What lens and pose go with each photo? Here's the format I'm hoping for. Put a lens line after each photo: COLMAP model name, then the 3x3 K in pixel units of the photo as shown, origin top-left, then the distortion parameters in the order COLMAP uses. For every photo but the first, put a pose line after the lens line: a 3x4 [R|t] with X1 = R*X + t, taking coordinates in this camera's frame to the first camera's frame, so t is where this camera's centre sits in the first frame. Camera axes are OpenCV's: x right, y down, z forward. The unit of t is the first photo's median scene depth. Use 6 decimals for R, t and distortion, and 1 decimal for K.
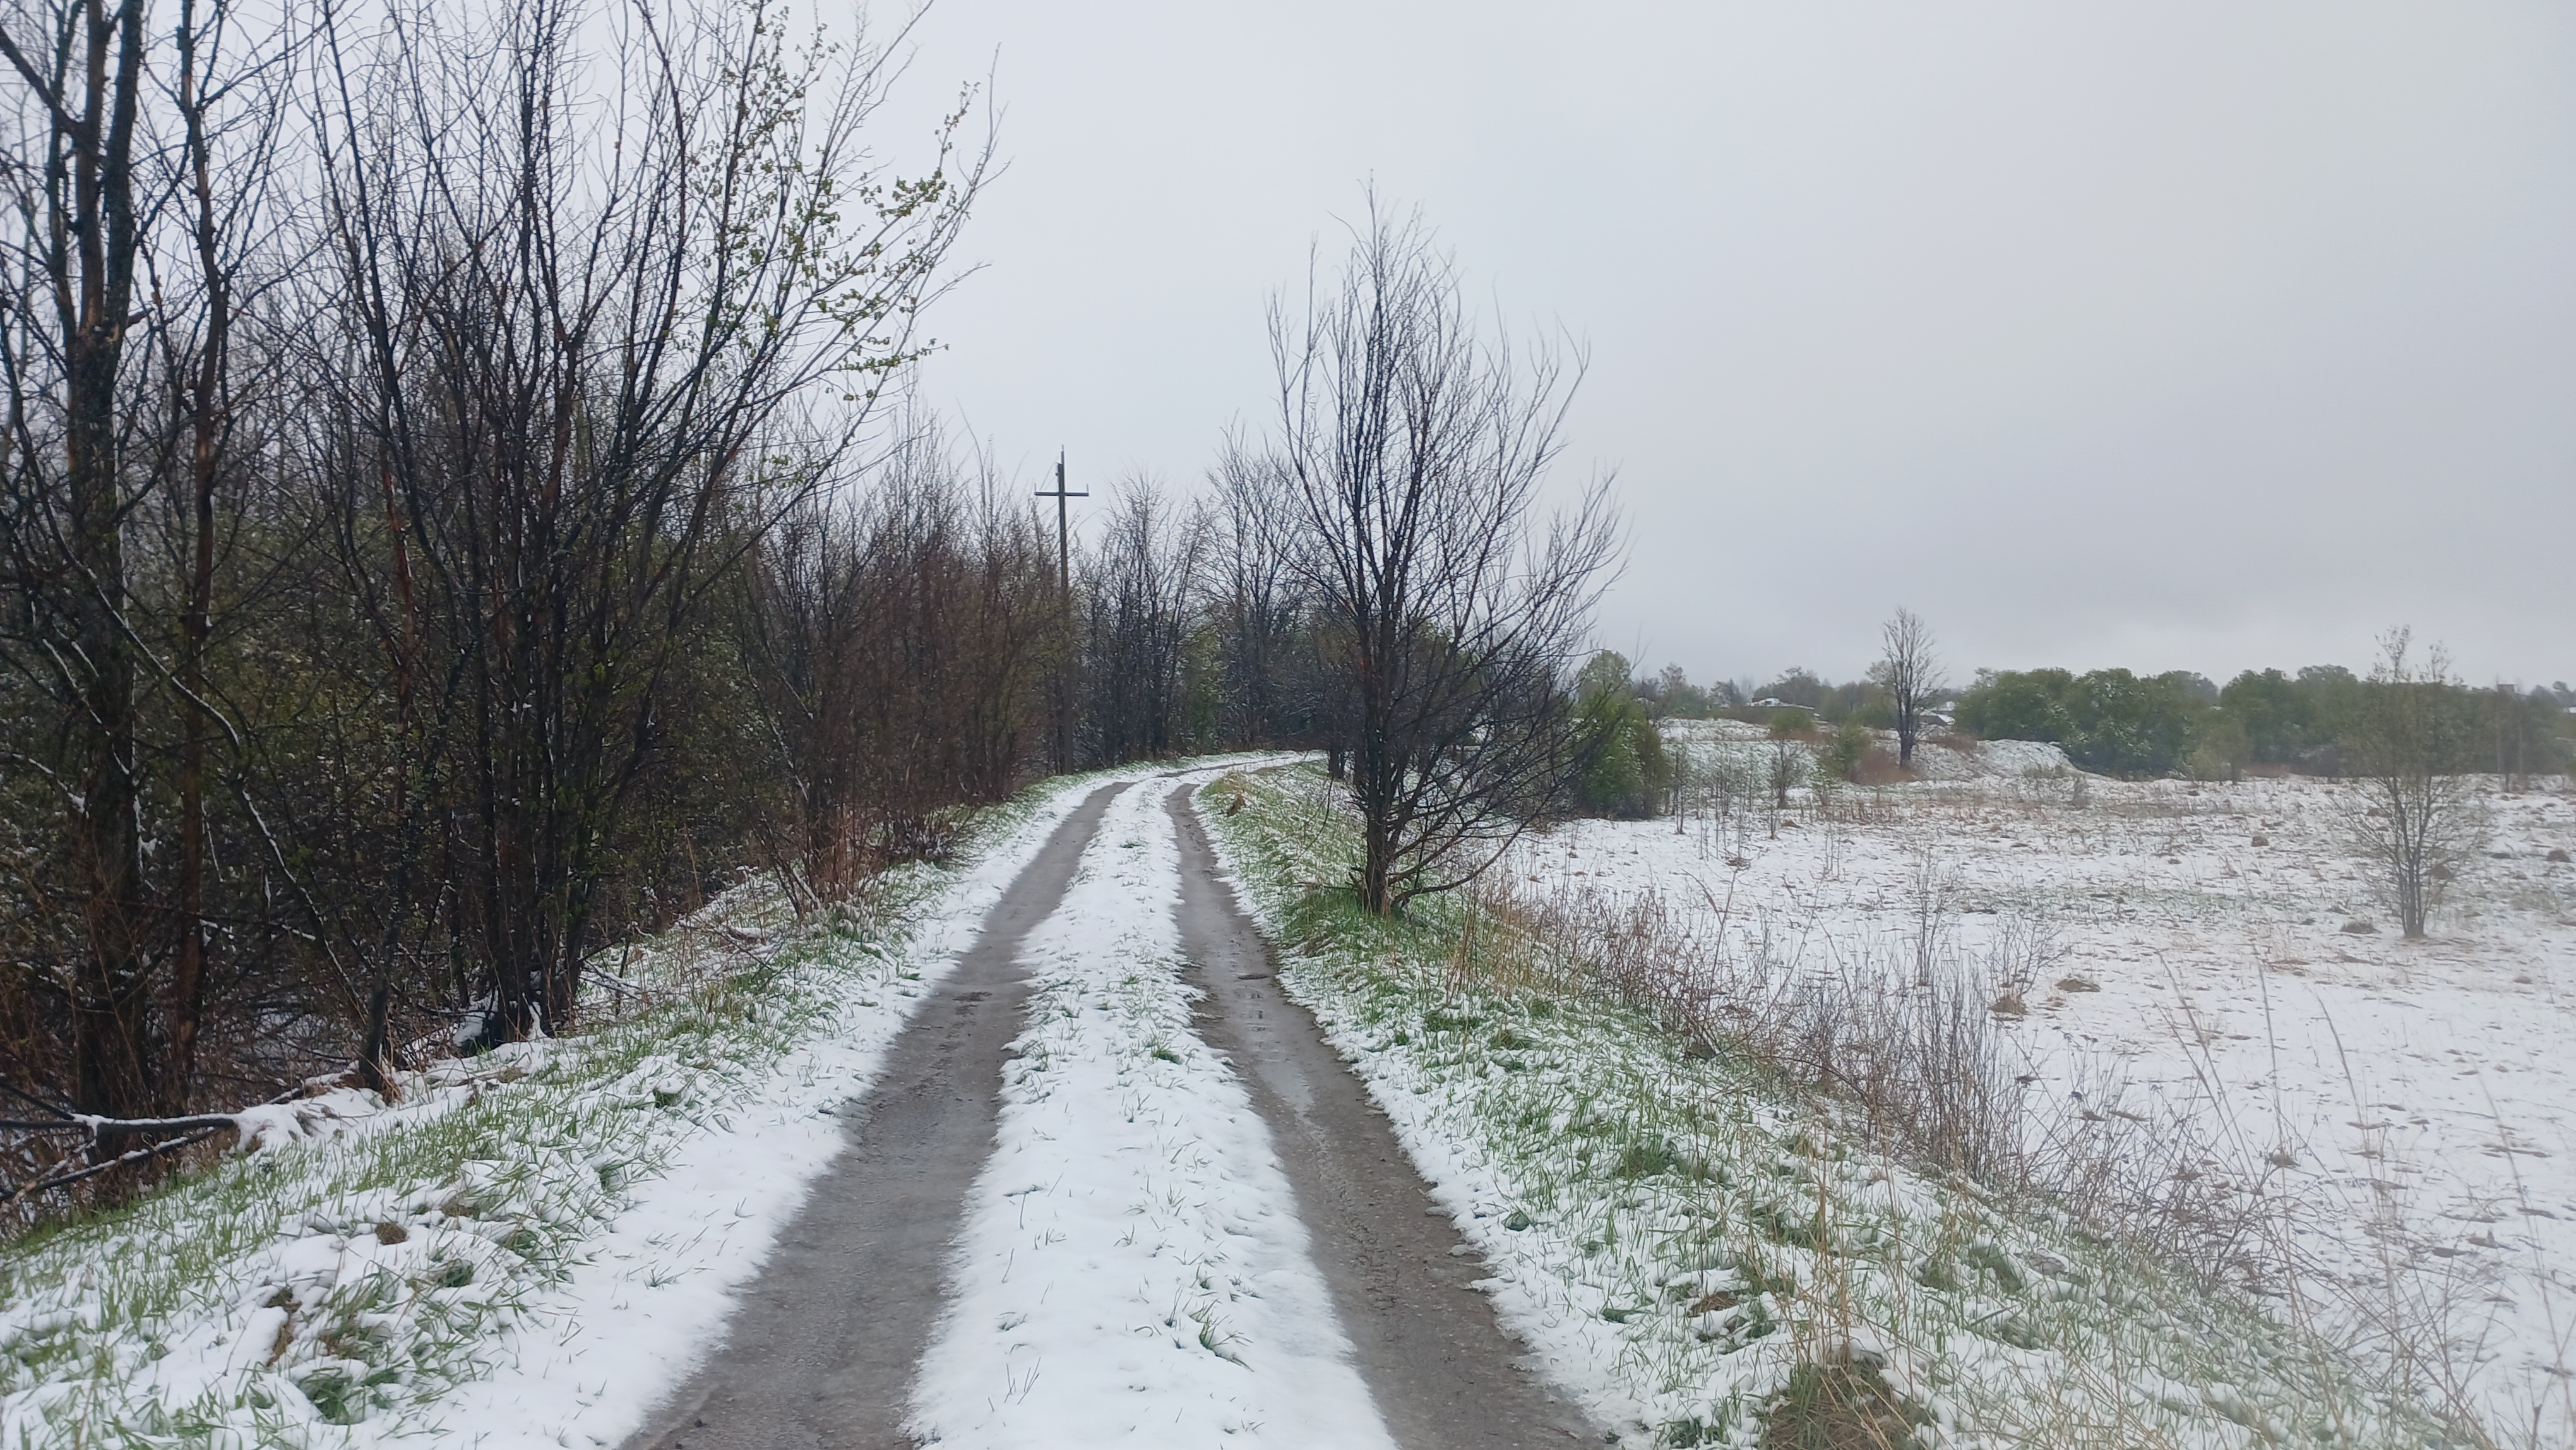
lens RADIAL K [[1940.7, 0, 1289.8], [0, 1940.7, 734.0], [0, 0, 1]] dist [0.015849, 0.016670]
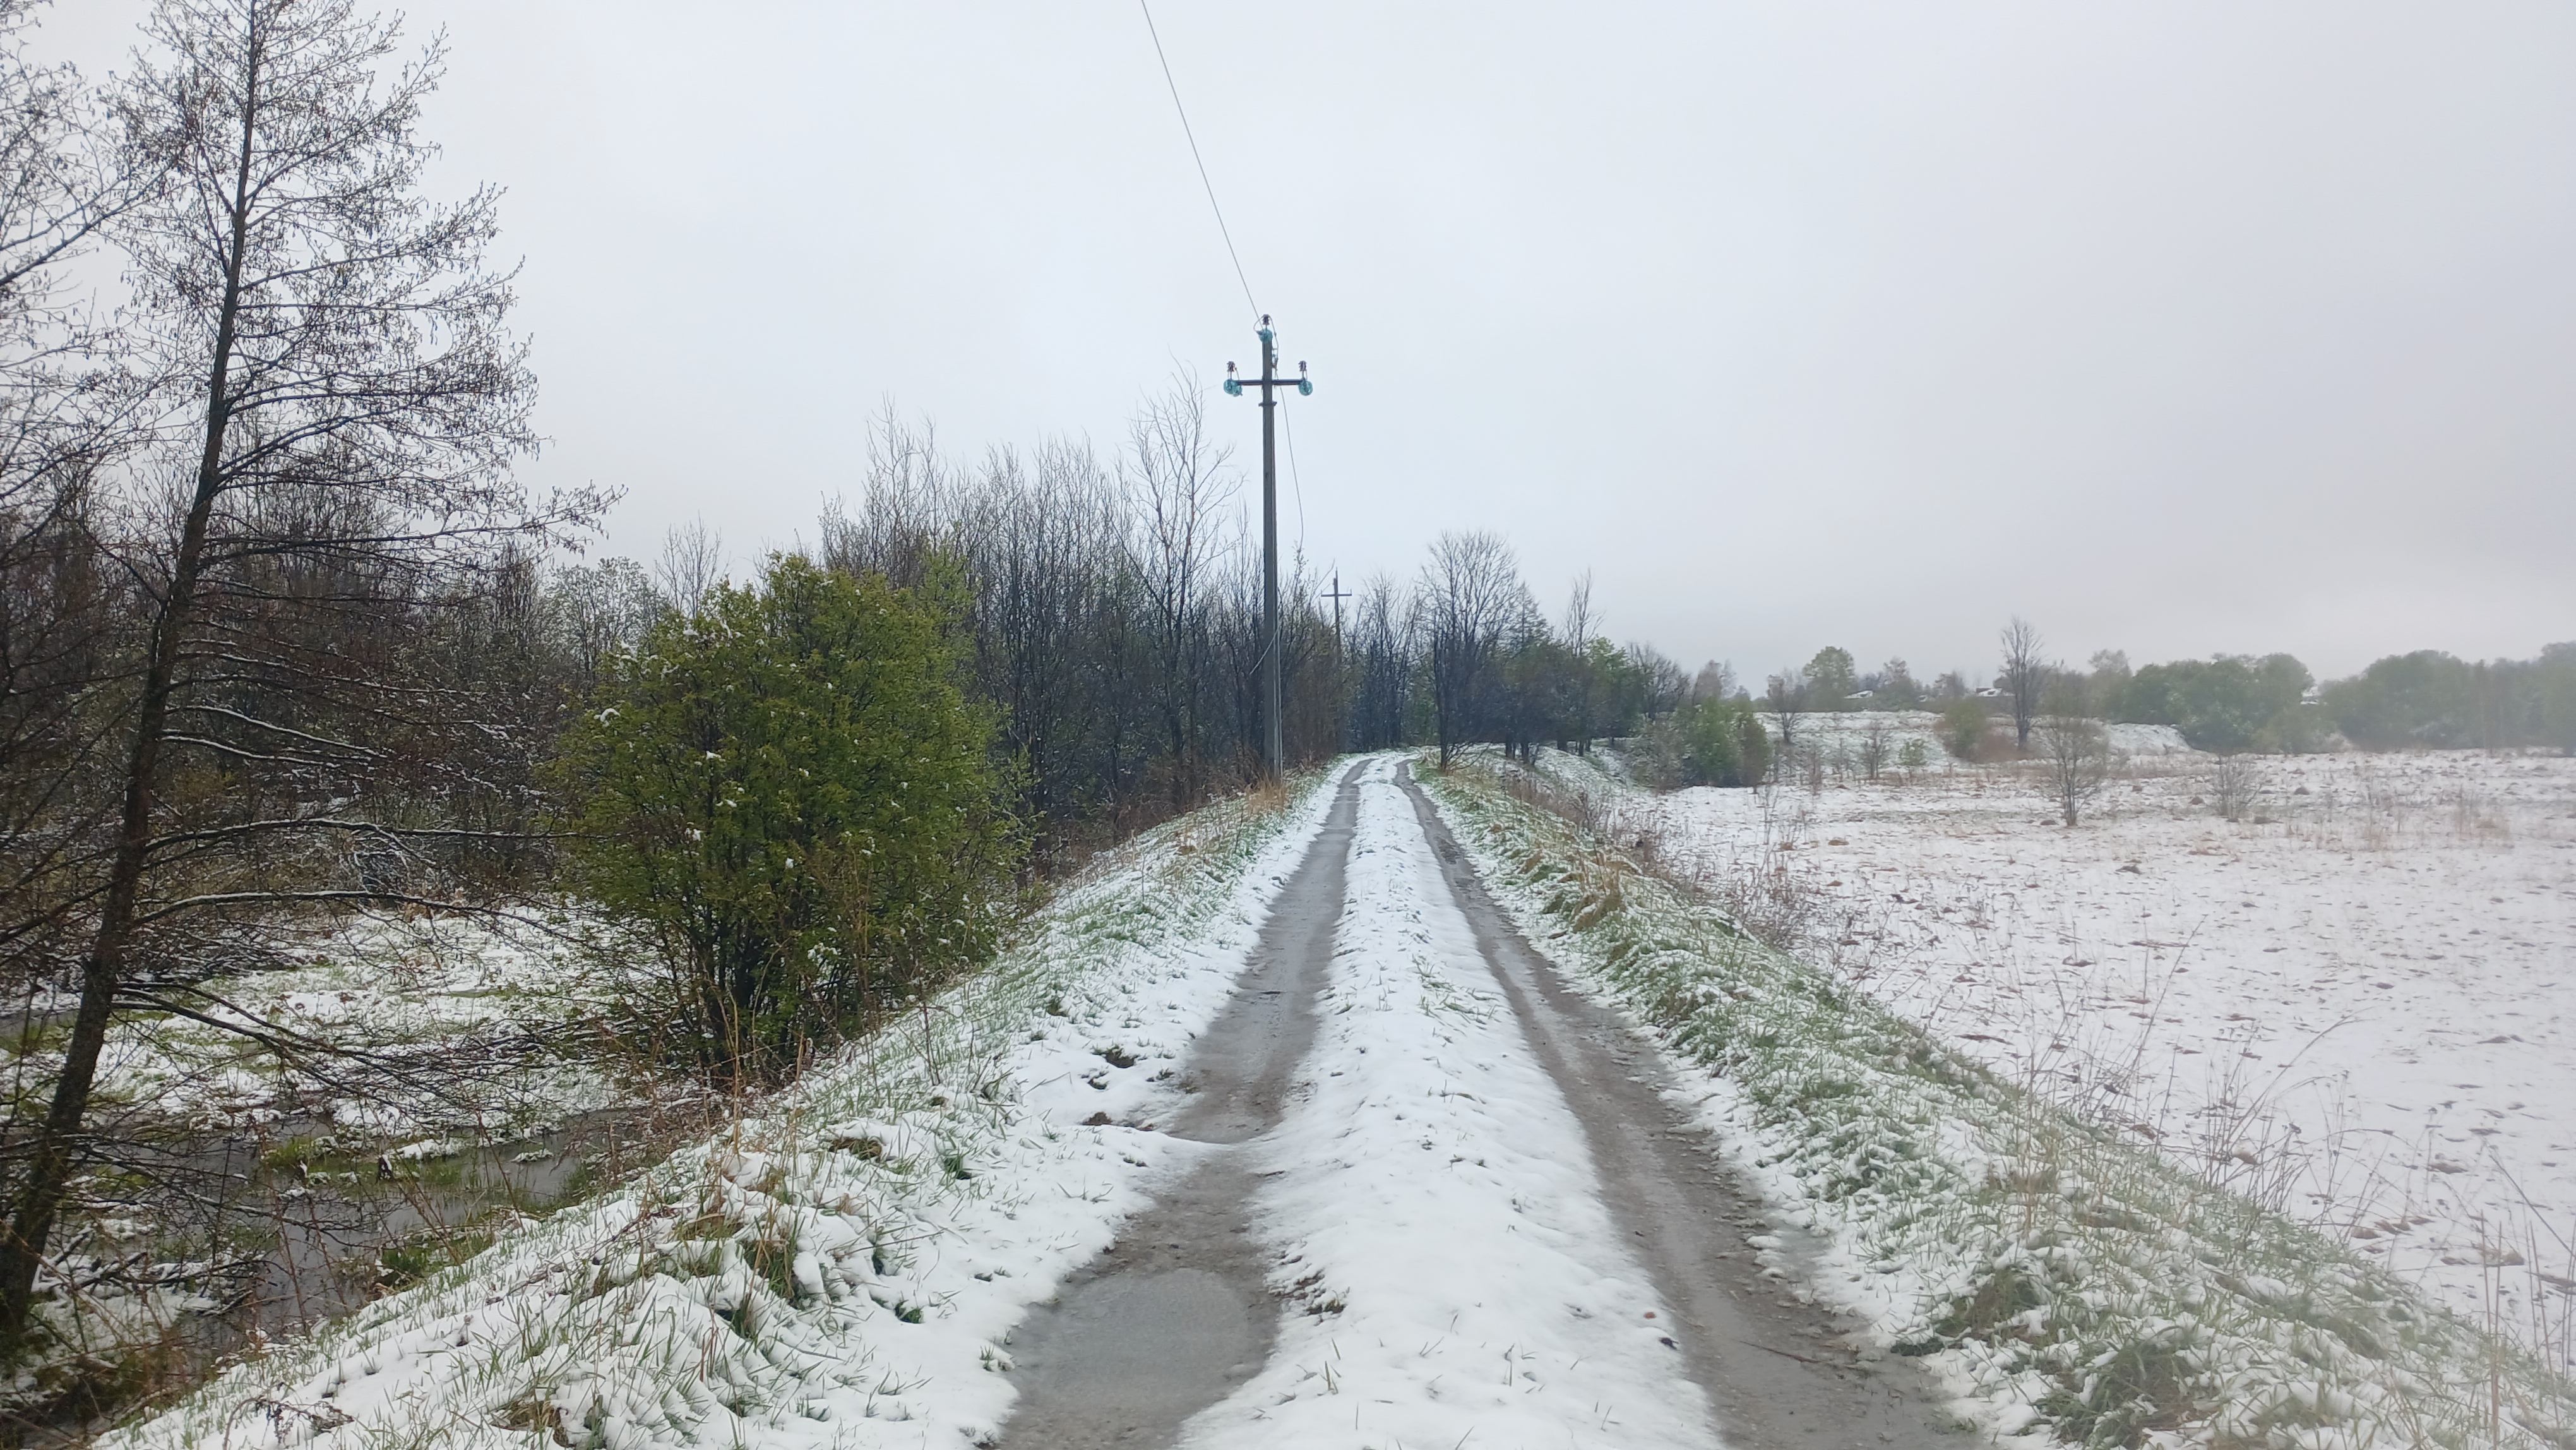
lens RADIAL K [[1940.7, 0, 1315.5], [0, 1940.7, 727.3], [0, 0, 1]] dist [0.015849, 0.016670]
pose [[0.993392, -0.020751, -0.112882, 0.031737], [0.020294, 0.999781, -0.005191, 0.001884], [0.112965, 0.002866, 0.993595, -0.398817]]
